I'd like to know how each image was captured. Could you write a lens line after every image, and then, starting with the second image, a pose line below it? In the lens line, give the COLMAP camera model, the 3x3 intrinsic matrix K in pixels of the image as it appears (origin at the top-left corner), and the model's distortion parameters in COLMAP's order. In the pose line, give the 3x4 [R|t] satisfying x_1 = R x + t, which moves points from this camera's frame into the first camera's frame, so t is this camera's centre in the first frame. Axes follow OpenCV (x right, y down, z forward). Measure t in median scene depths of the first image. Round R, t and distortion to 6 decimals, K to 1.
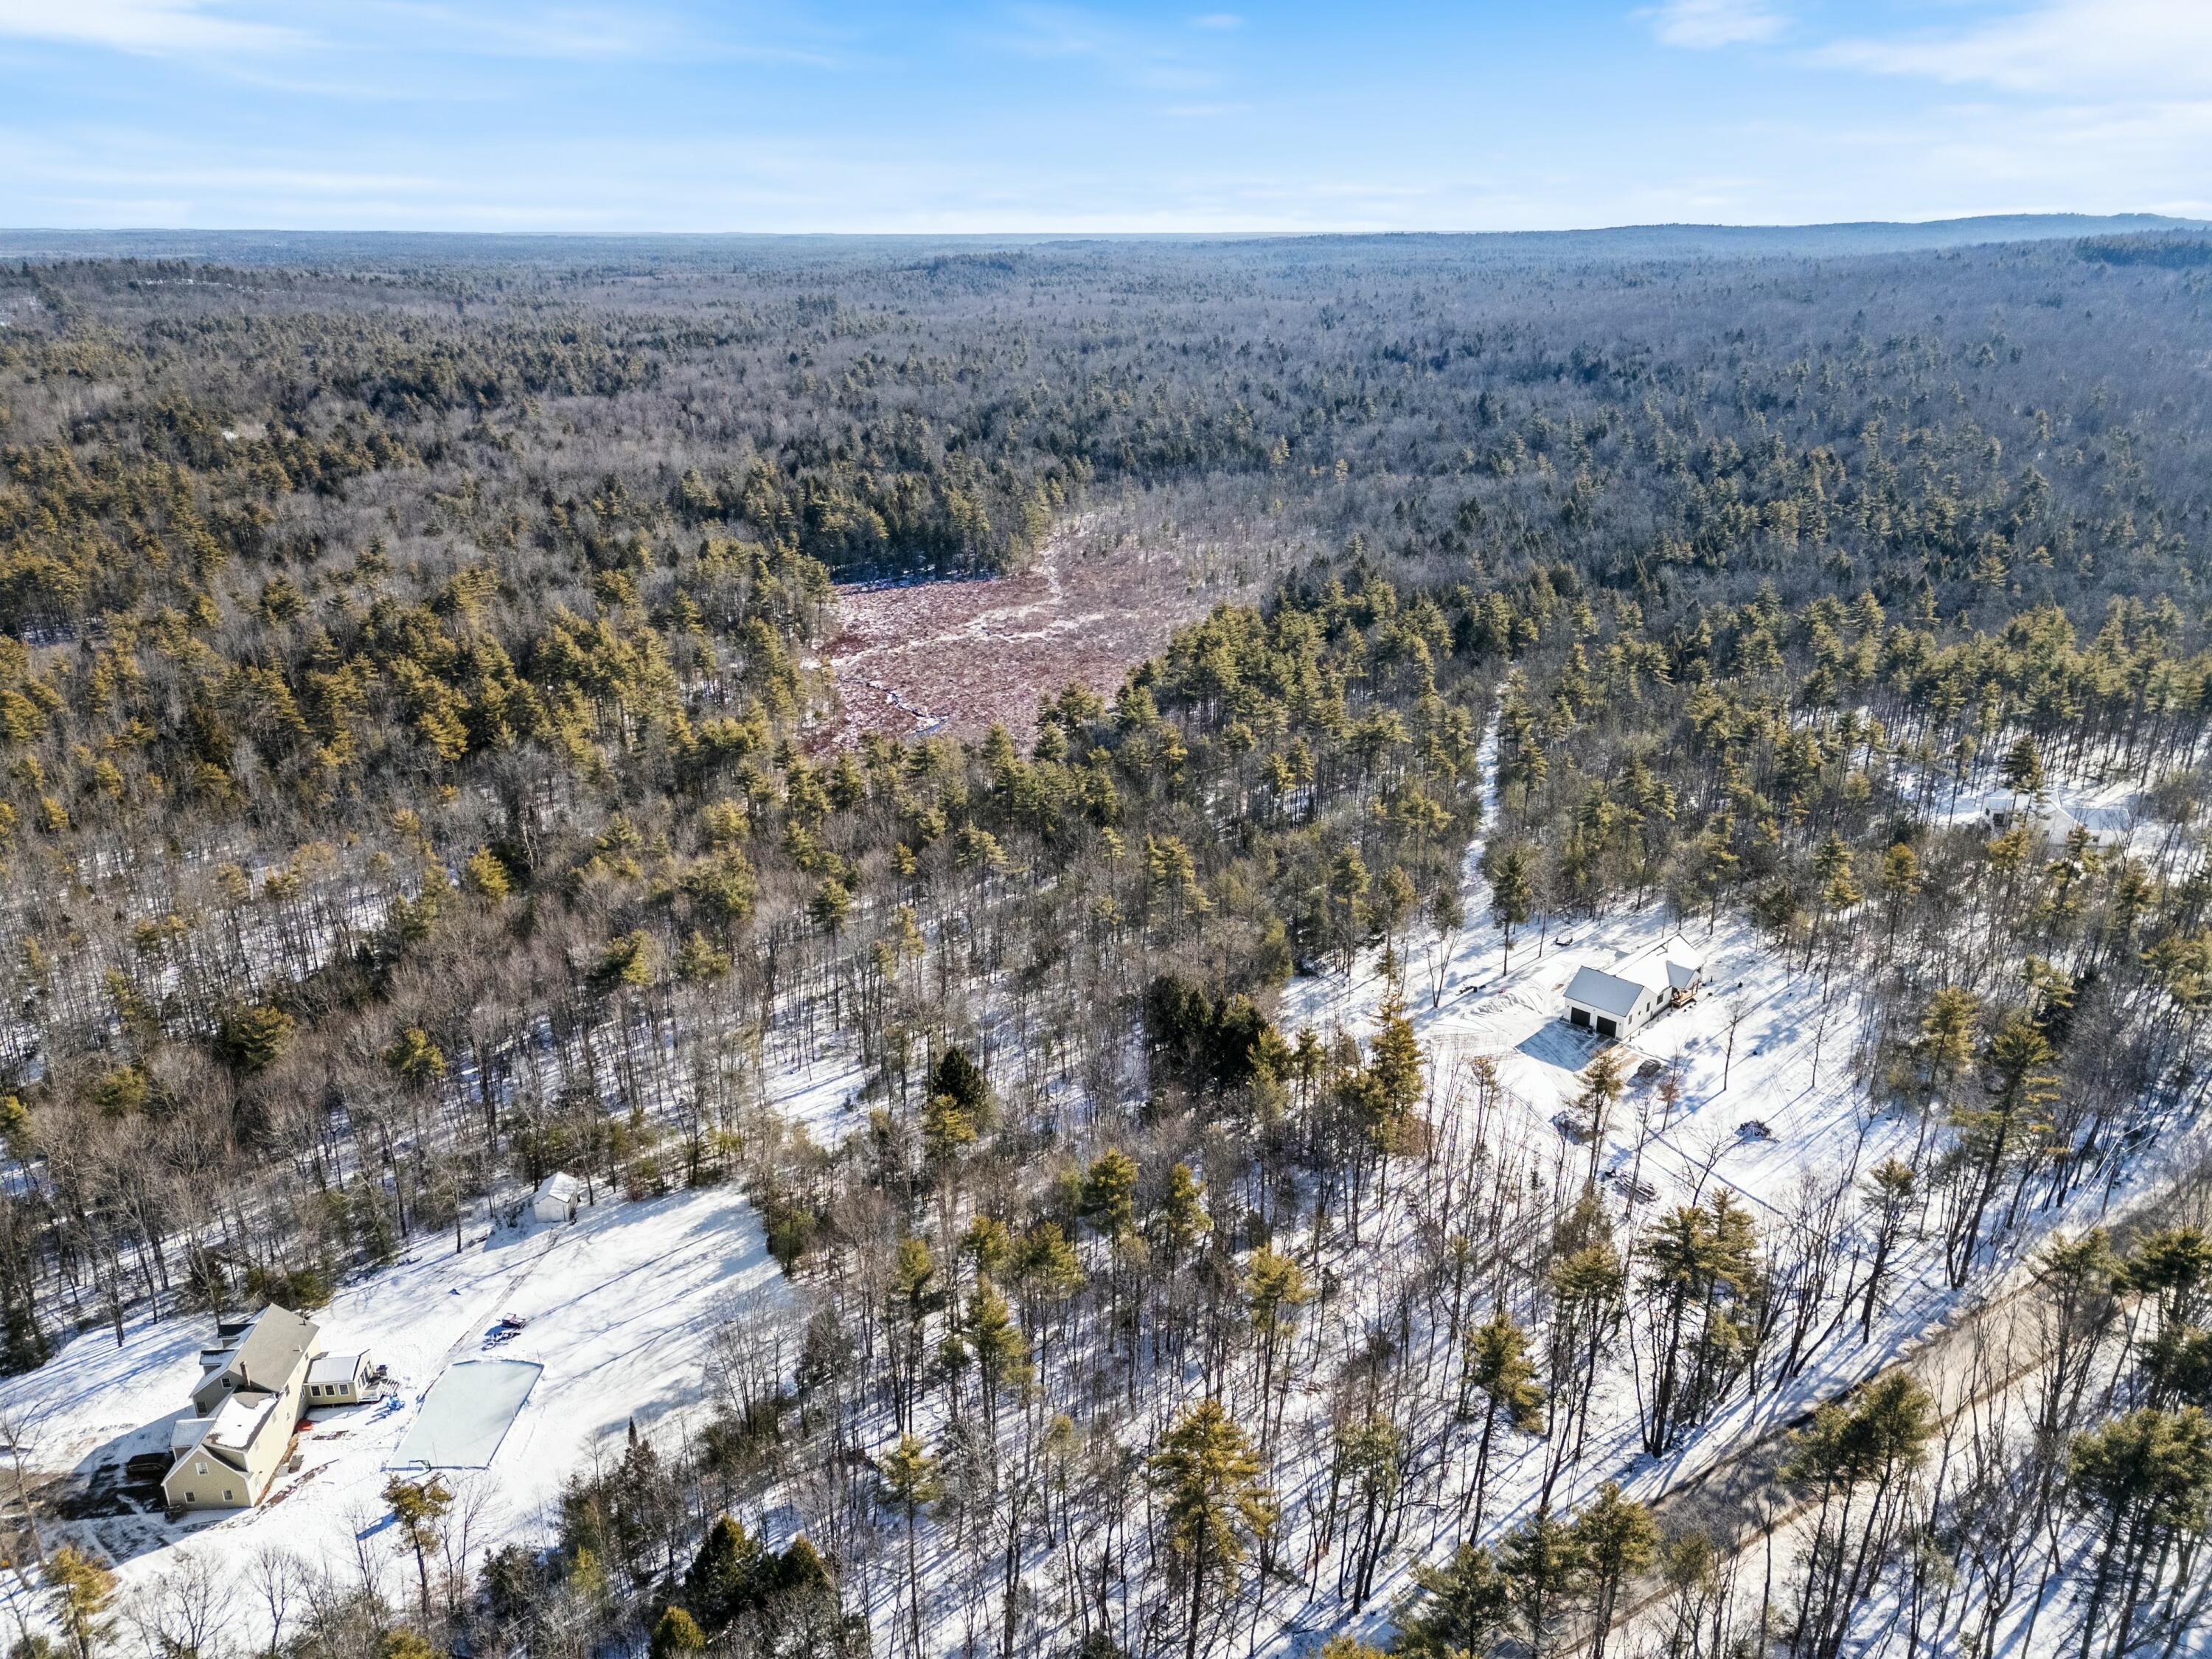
lens RADIAL K [[1609.2, 0, 1106.0], [0, 1609.2, 829.5], [0, 0, 1]] dist [0.060195, -0.046156]
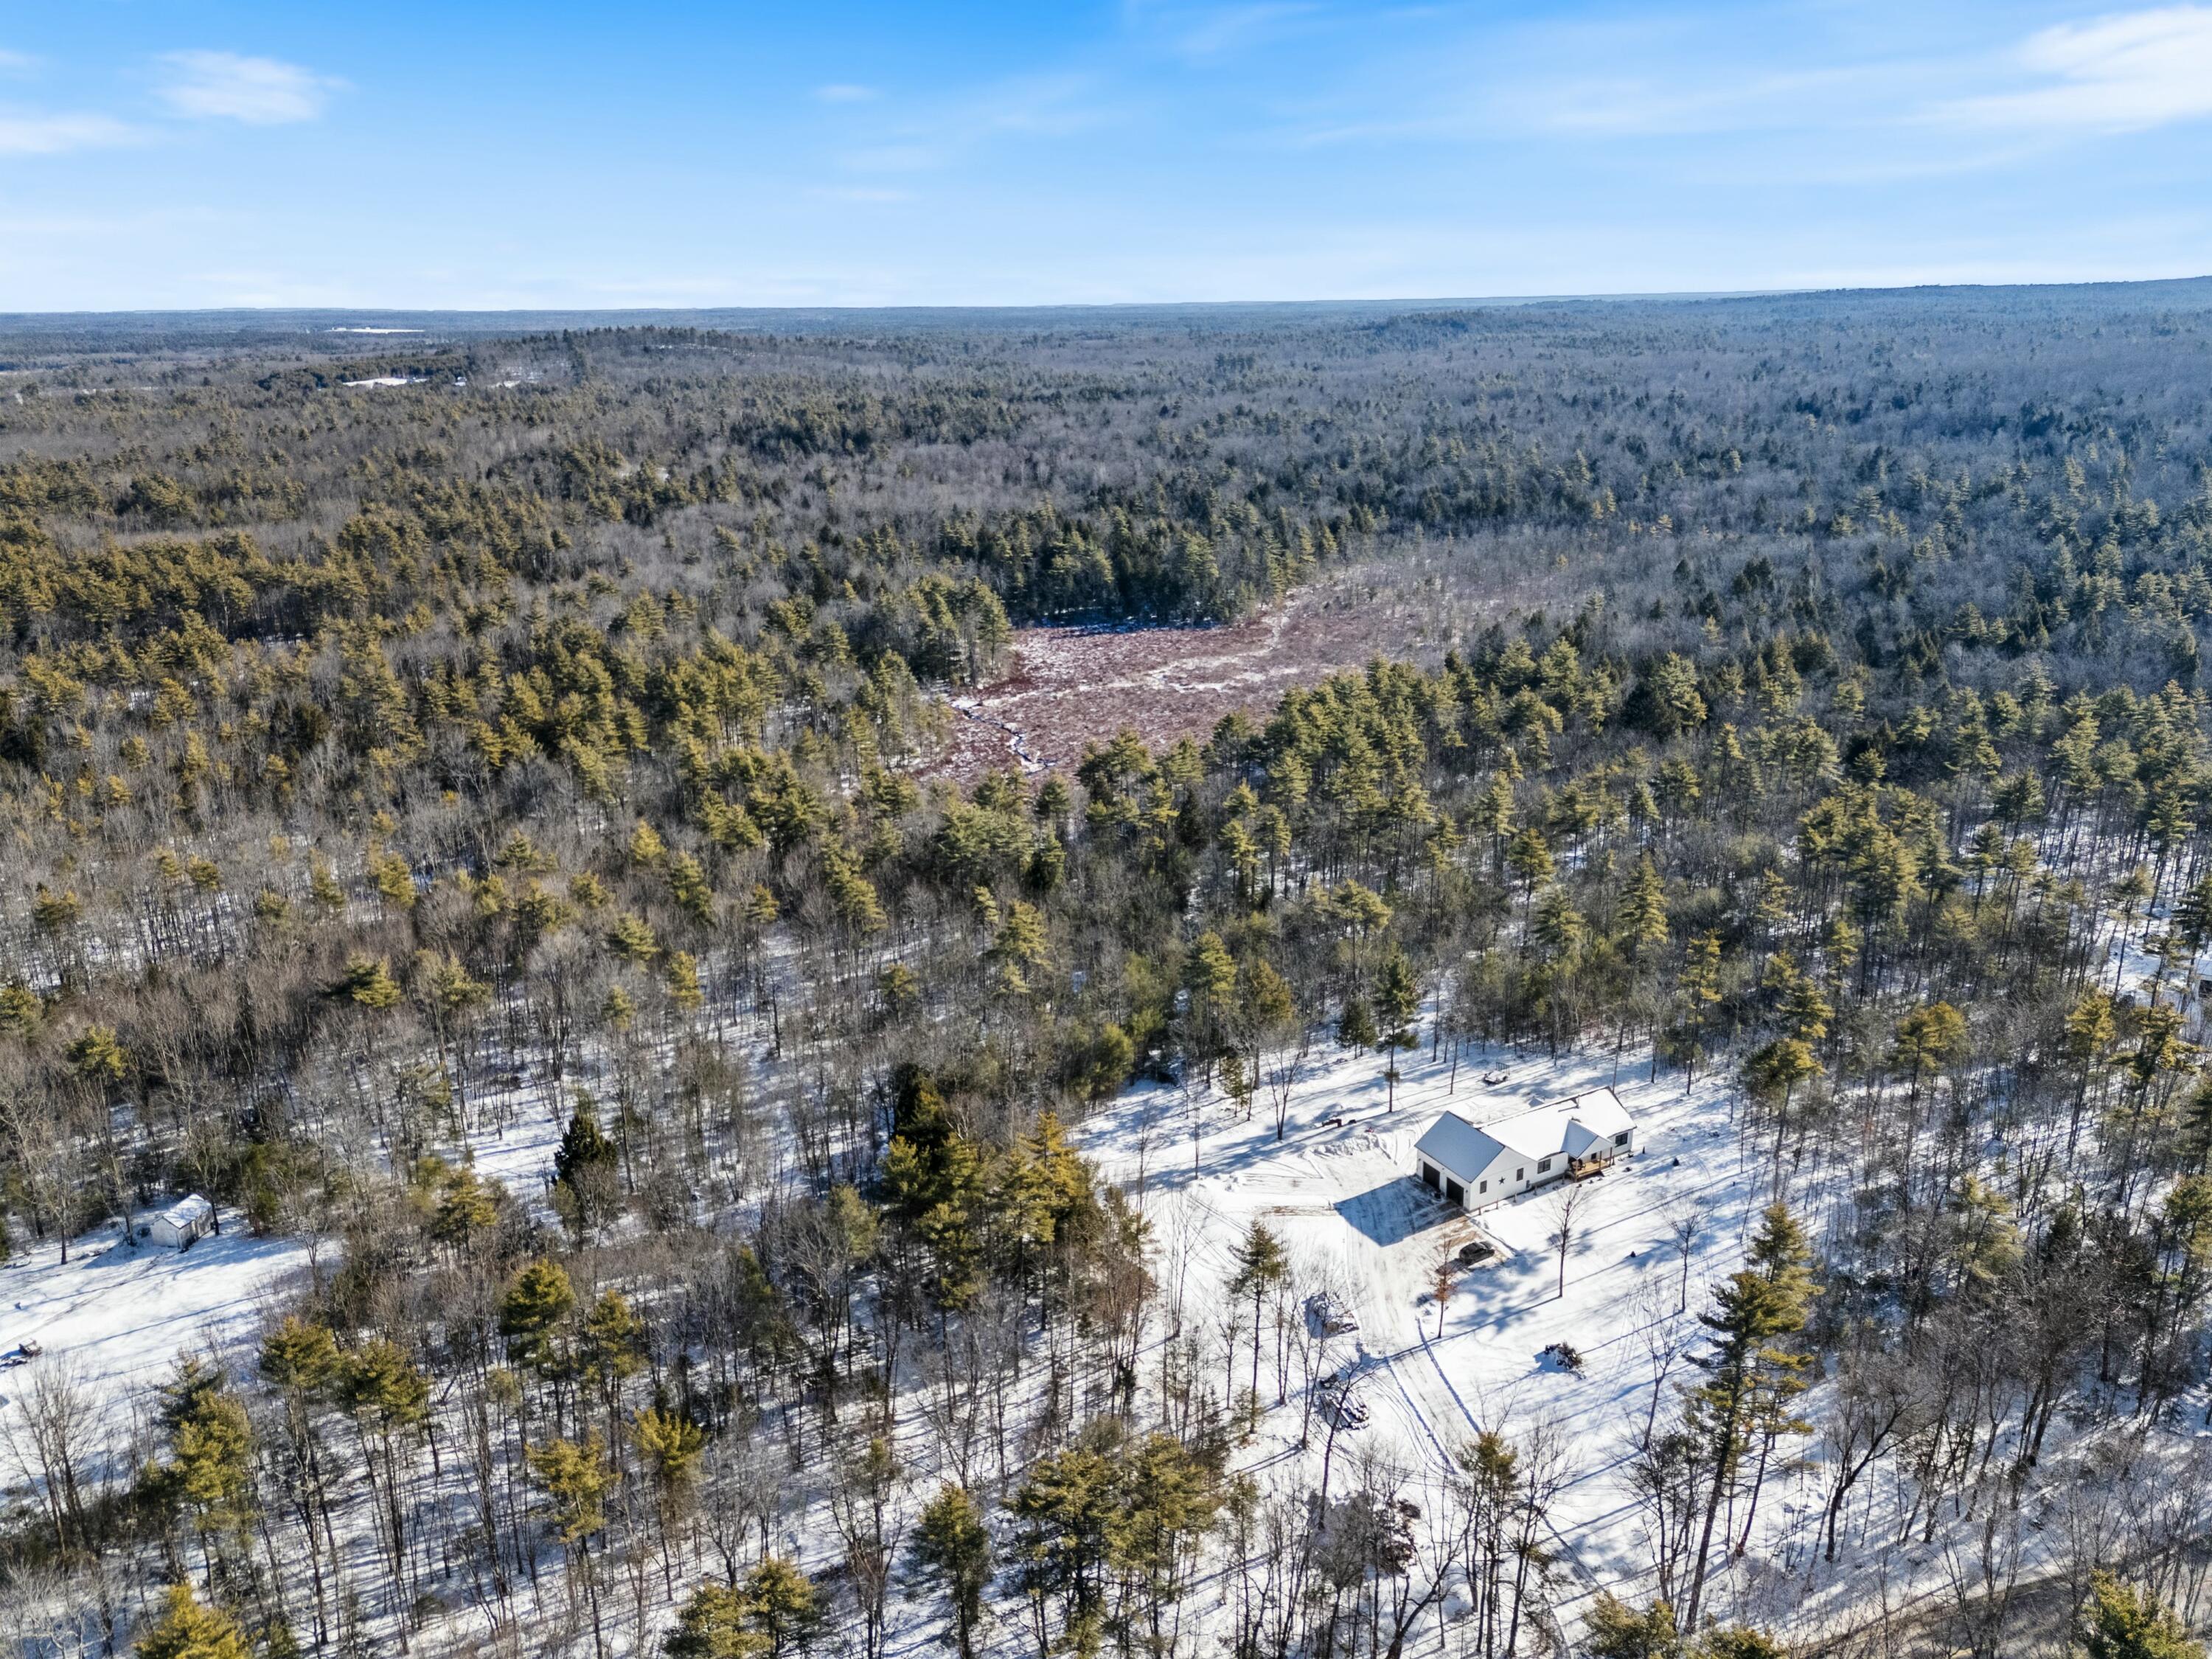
lens RADIAL K [[1609.2, 0, 1106.0], [0, 1609.2, 829.5], [0, 0, 1]] dist [0.060195, -0.046156]
pose [[0.957703, 0.078099, -0.276958, 0.149923], [-0.088113, 0.995824, -0.023877, -0.009015], [0.273937, 0.047271, 0.960585, 0.078689]]
